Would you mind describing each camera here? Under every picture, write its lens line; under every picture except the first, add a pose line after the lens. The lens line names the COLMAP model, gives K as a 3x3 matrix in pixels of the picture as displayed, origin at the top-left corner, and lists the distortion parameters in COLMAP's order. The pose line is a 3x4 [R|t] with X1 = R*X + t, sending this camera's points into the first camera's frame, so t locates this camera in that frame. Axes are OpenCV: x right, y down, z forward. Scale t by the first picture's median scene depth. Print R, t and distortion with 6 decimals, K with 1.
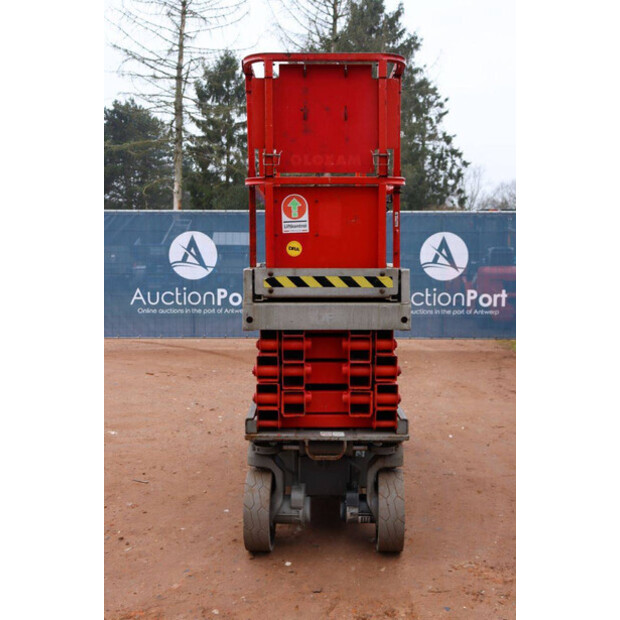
lens RADIAL K [[693.0, 0, 309.0], [0, 693.0, 309.5], [0, 0, 1]] dist [-0.007910, 0.000000]
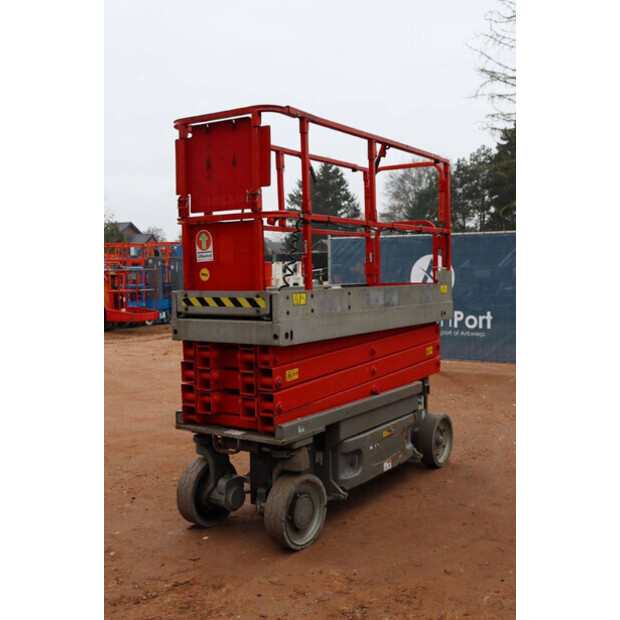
lens RADIAL K [[693.0, 0, 298.3], [0, 693.0, 305.7], [0, 0, 1]] dist [-0.007910, 0.000000]
pose [[0.825752, 0.014045, -0.563858, 0.800994], [-0.031060, 0.999305, -0.020596, -0.013252], [0.563177, 0.034520, 0.825615, 0.091846]]
